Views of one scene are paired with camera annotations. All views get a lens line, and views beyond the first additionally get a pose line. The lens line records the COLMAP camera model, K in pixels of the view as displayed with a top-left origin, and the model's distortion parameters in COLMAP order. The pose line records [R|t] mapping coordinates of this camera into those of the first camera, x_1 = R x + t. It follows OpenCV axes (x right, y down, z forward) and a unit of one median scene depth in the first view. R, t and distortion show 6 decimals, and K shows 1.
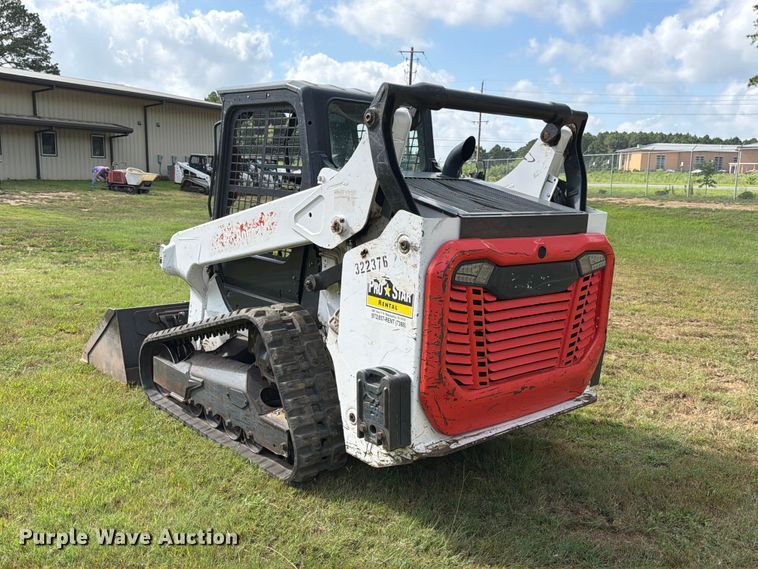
lens RADIAL K [[693.6, 0, 377.4], [0, 693.6, 271.1], [0, 0, 1]] dist [0.008717, 0.005778]
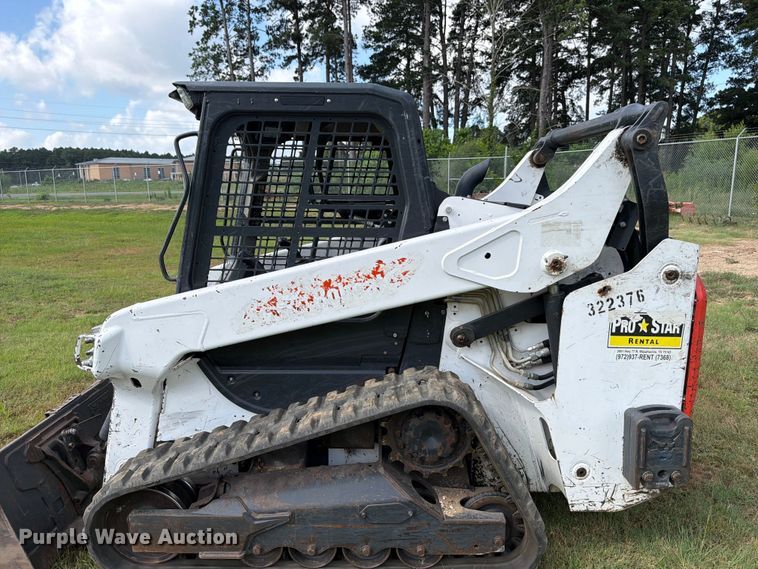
lens RADIAL K [[540.8, 0, 379.0], [0, 540.8, 284.5], [0, 0, 1]] dist [0.060843, -0.068663]
pose [[0.667215, -0.167021, 0.725898, -0.537939], [0.133067, 0.985586, 0.104463, -0.108815], [-0.732883, 0.026894, 0.679823, 0.550616]]
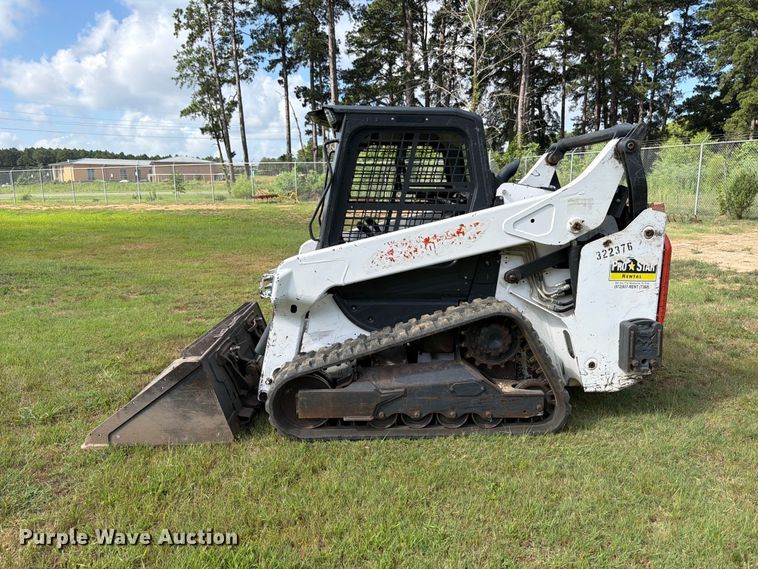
lens RADIAL K [[540.8, 0, 379.0], [0, 540.8, 284.5], [0, 0, 1]] dist [0.060843, -0.068663]
pose [[0.635978, -0.166067, 0.753627, -0.853014], [0.132564, 0.985564, 0.105306, -0.089489], [-0.760236, 0.032932, 0.648812, 0.481320]]
